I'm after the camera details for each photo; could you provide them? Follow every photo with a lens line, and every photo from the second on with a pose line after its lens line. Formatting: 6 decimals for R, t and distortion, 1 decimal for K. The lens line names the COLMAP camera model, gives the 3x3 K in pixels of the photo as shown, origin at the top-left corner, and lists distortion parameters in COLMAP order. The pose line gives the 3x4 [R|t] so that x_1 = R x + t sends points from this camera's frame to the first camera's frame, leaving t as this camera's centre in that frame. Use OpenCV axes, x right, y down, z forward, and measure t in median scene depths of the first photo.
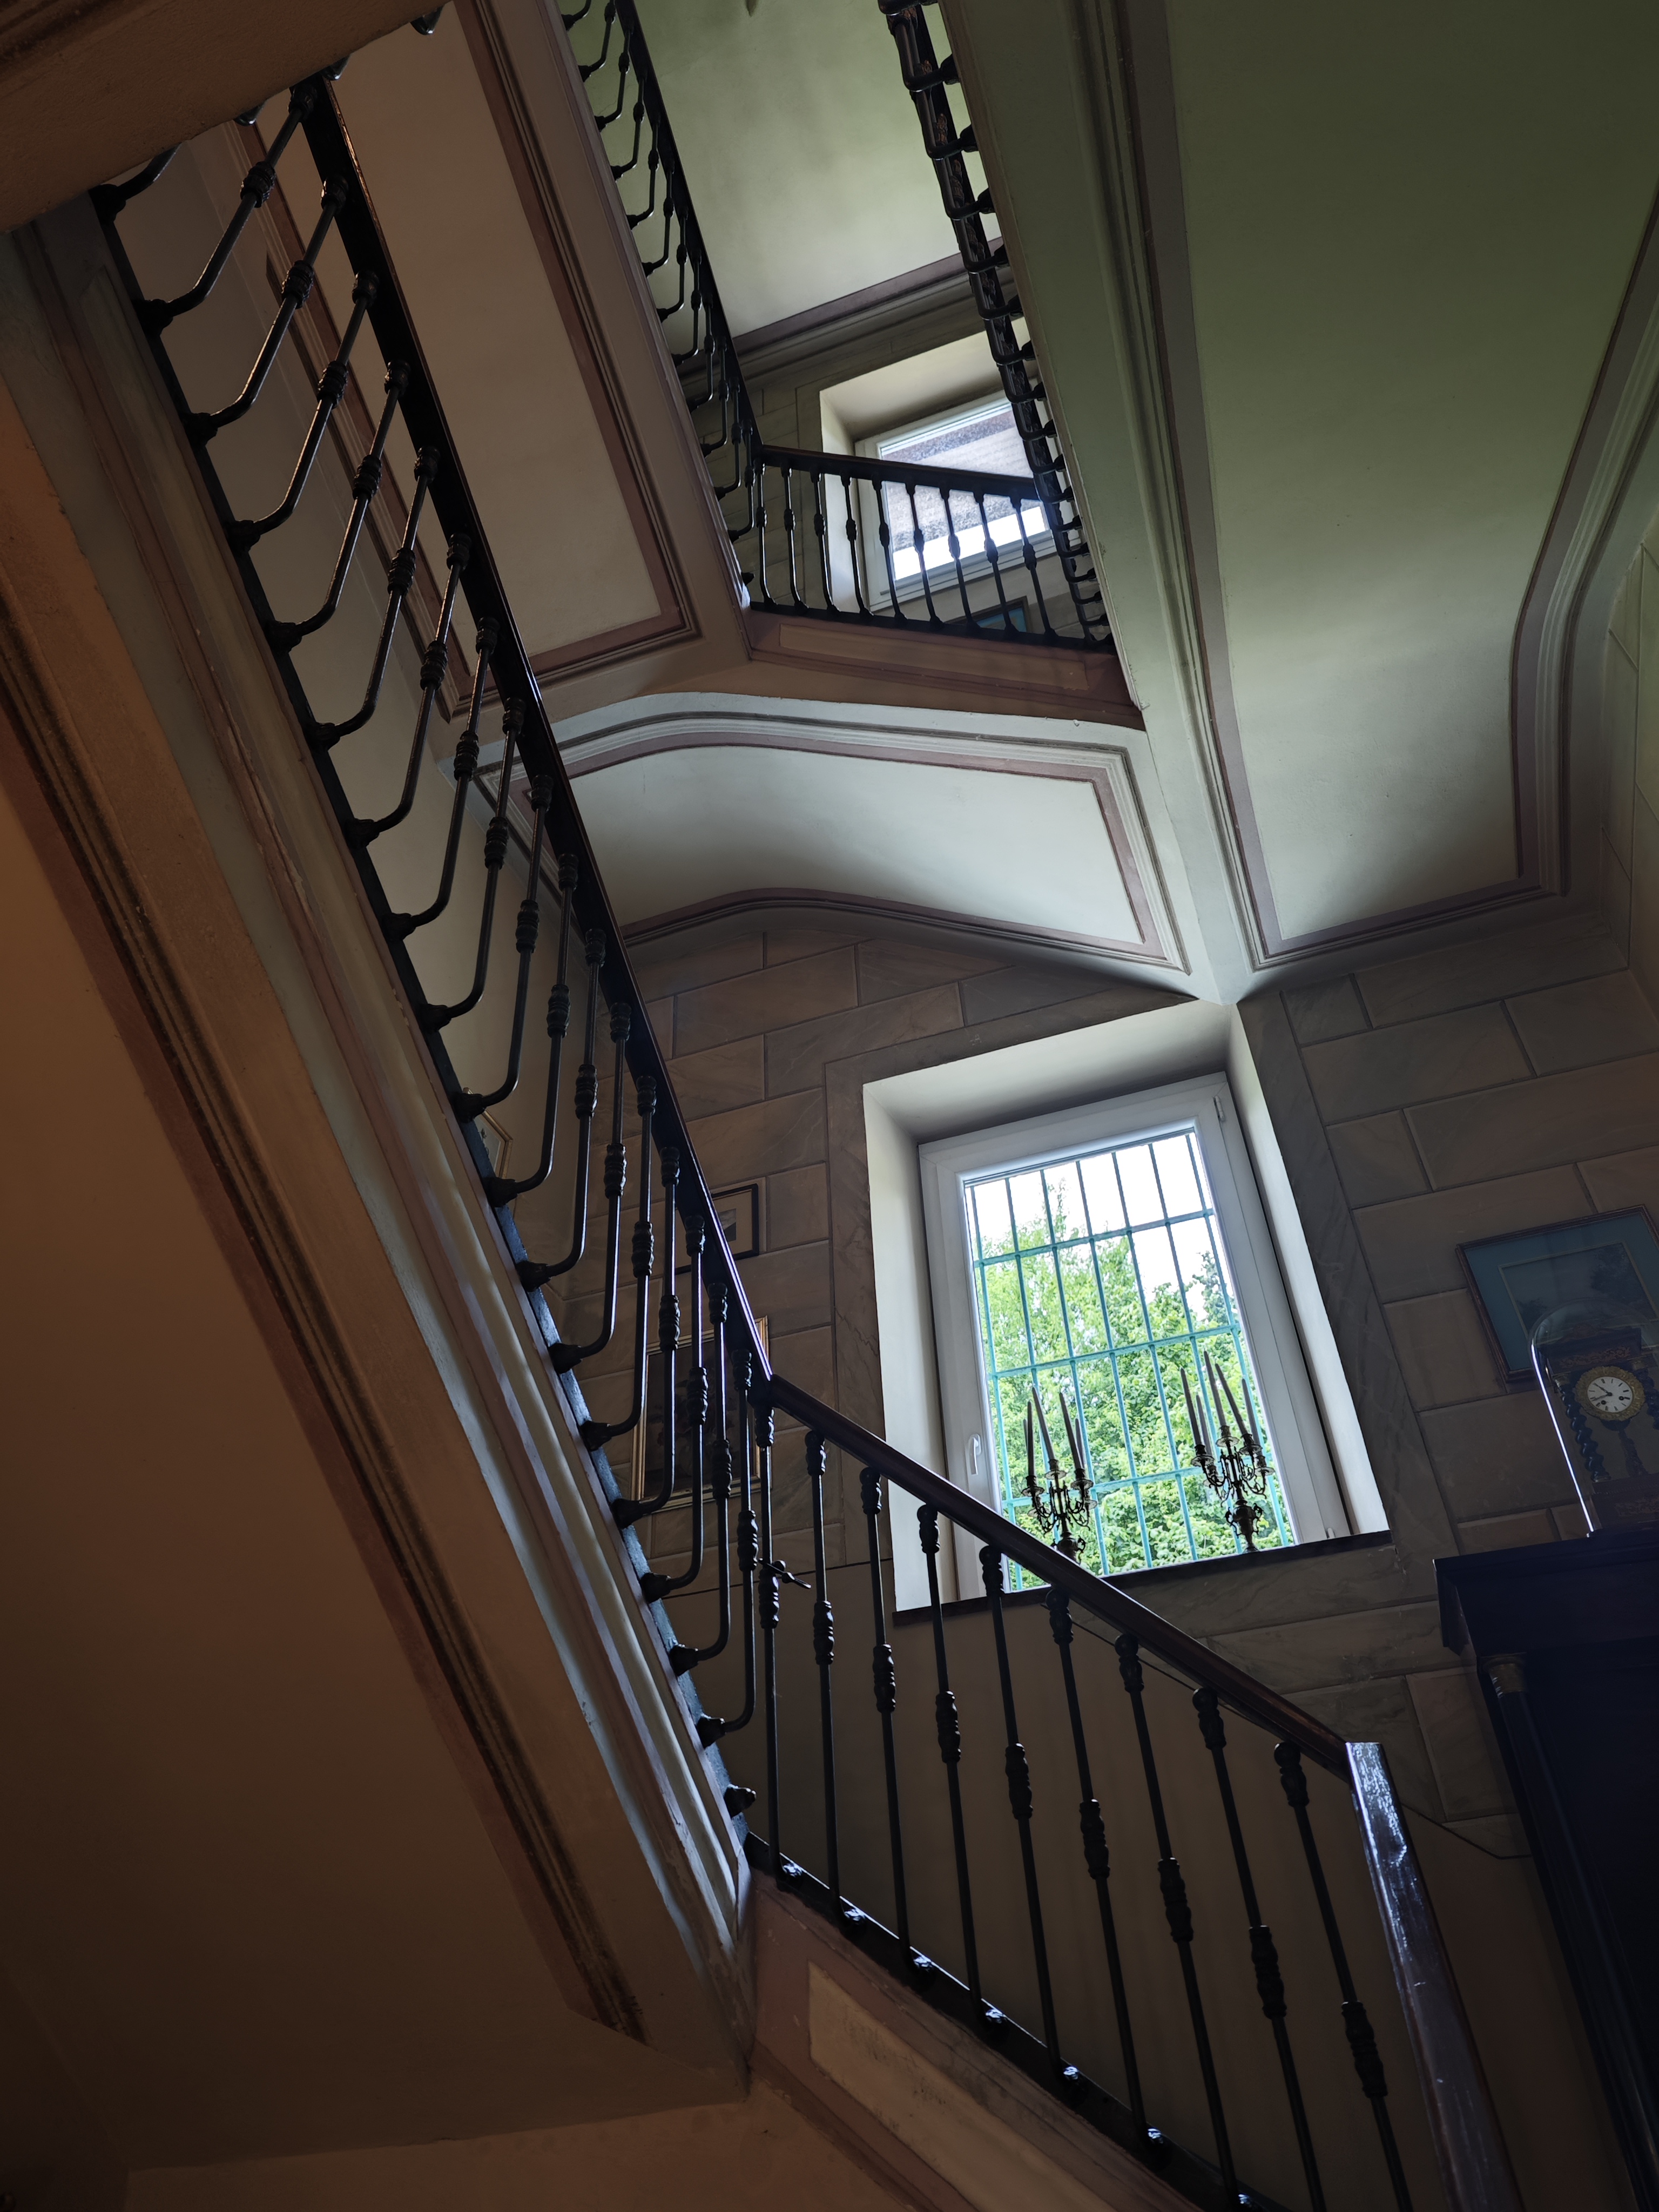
lens RADIAL K [[1517.0, 0, 830.8], [0, 1517.0, 1106.8], [0, 0, 1]] dist [0.009092, -0.034373]
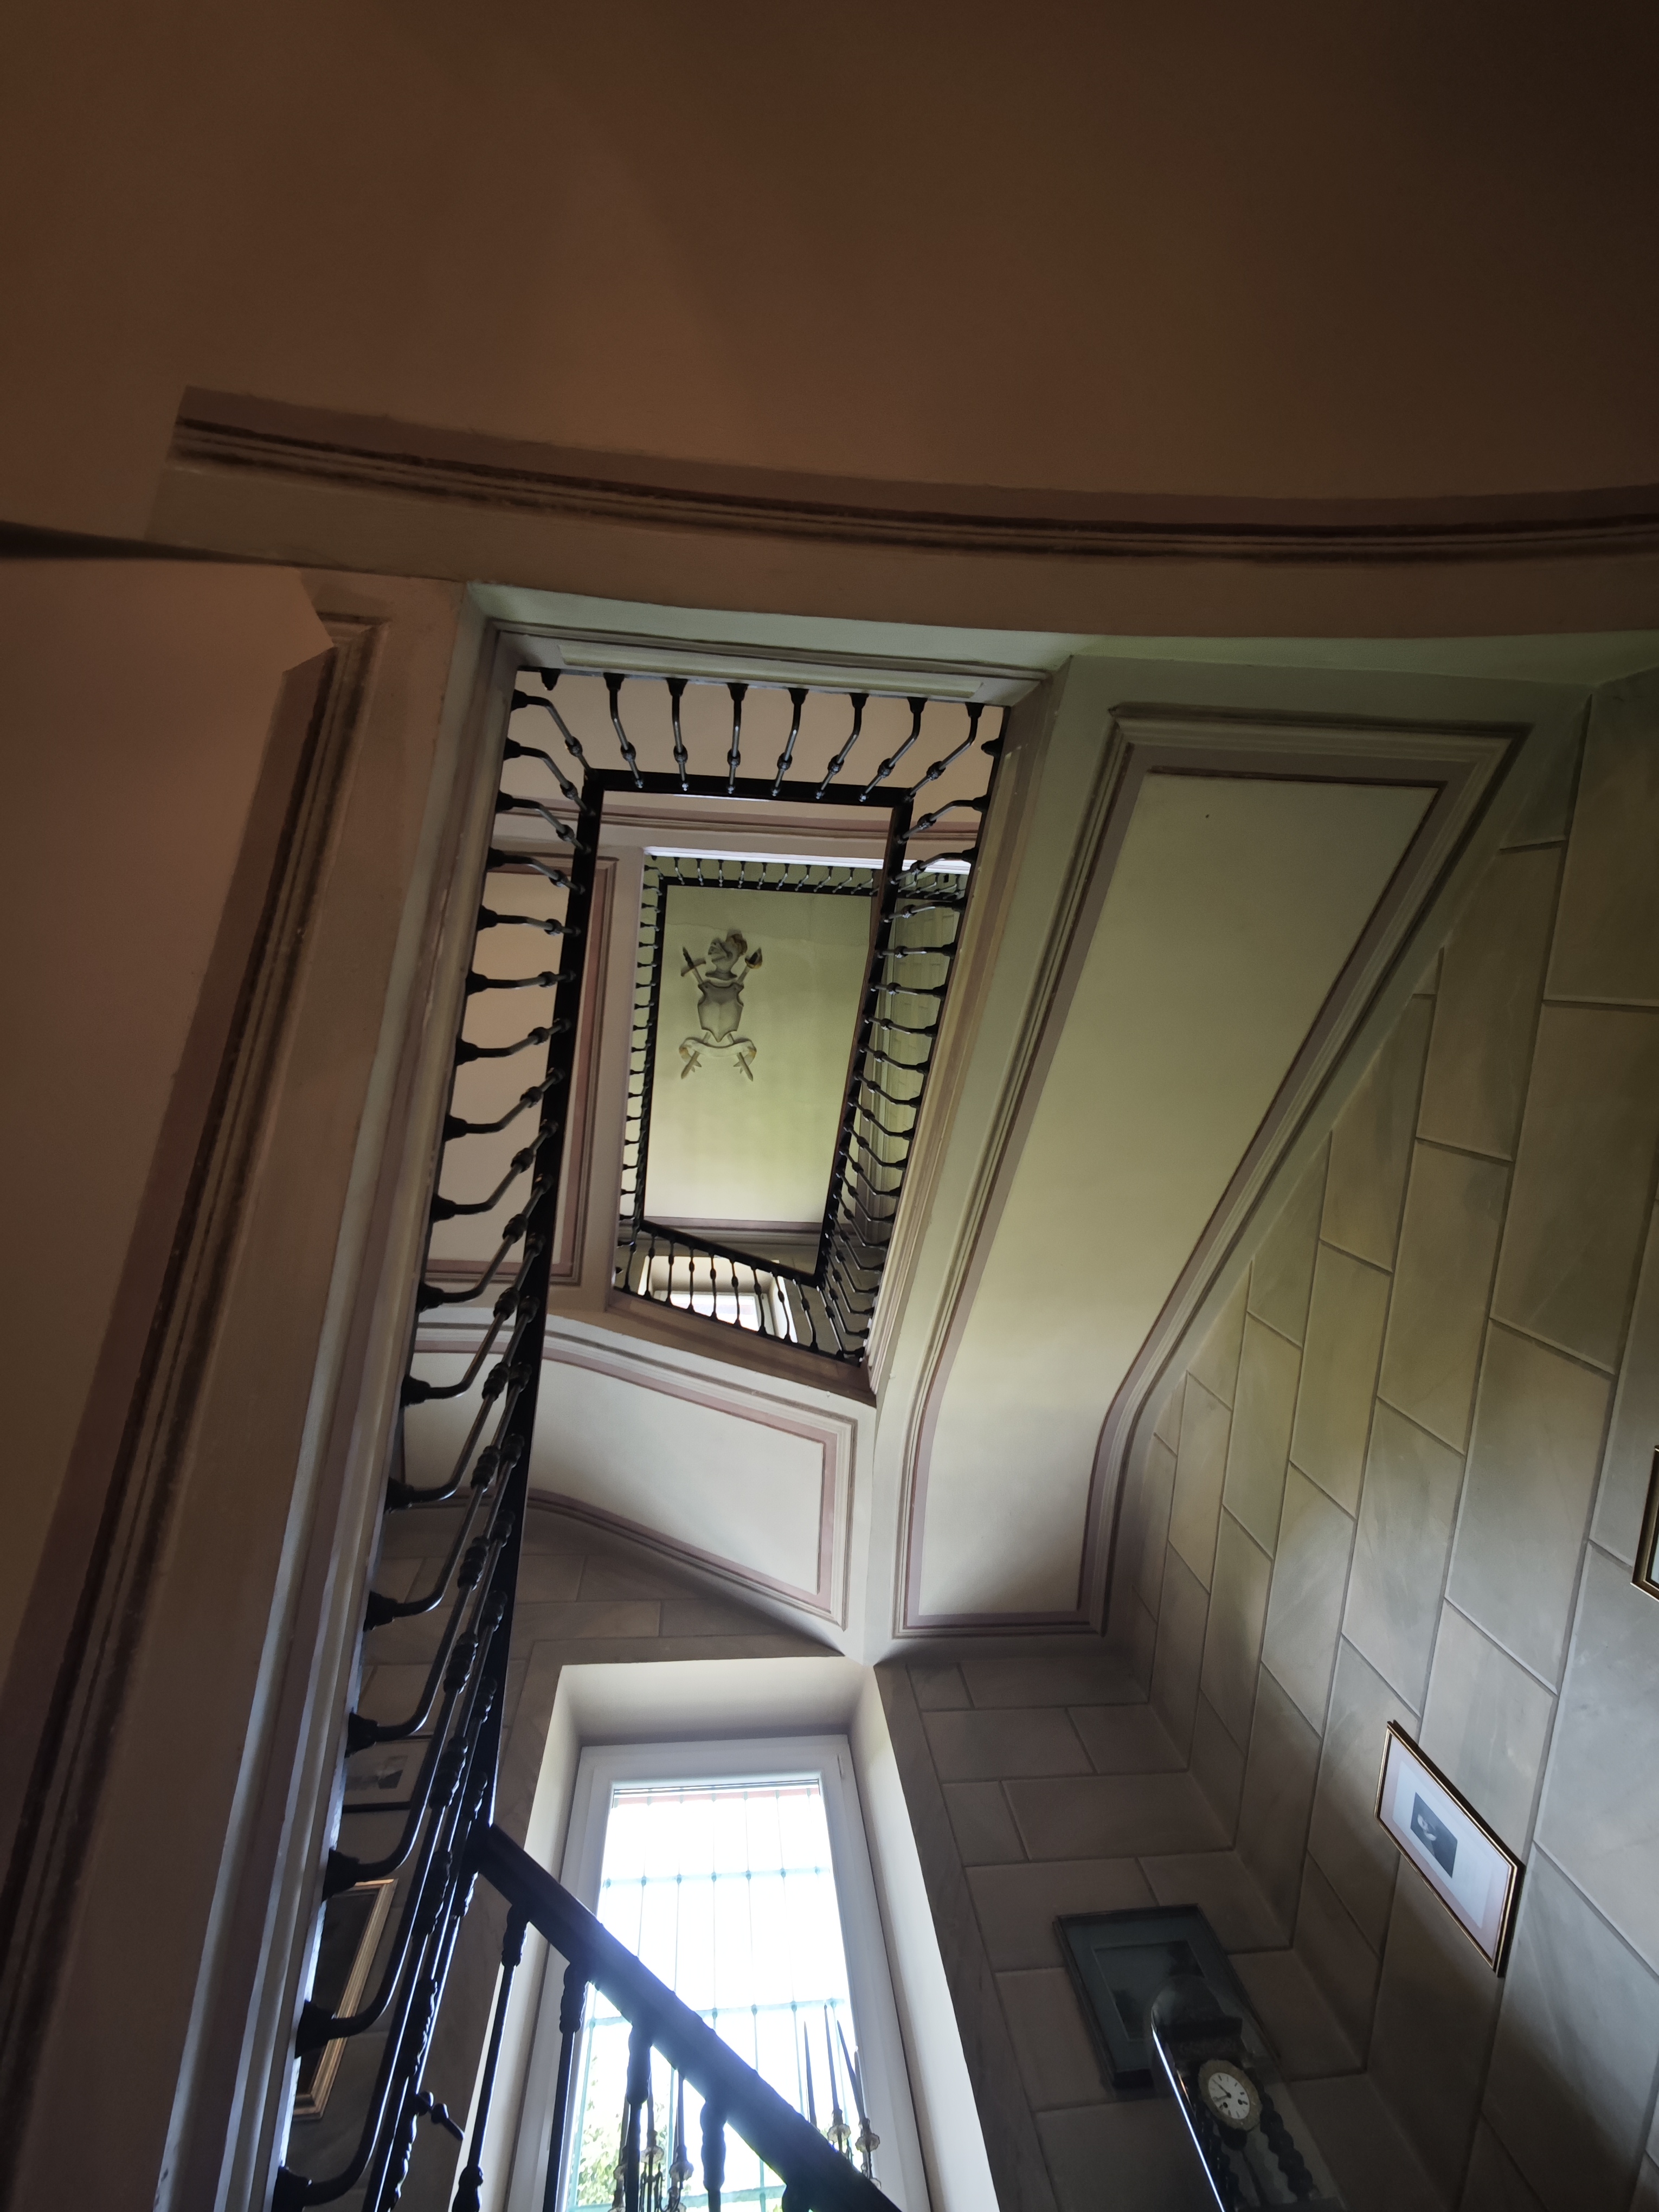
lens RADIAL K [[910.3, 0, 837.9], [0, 910.3, 1113.9], [0, 0, 1]] dist [-0.013256, 0.008774]
pose [[0.912078, 0.379297, 0.155718, -0.074210], [-0.180289, 0.712099, -0.678535, 0.159662], [-0.368253, 0.590803, 0.717873, 0.223406]]
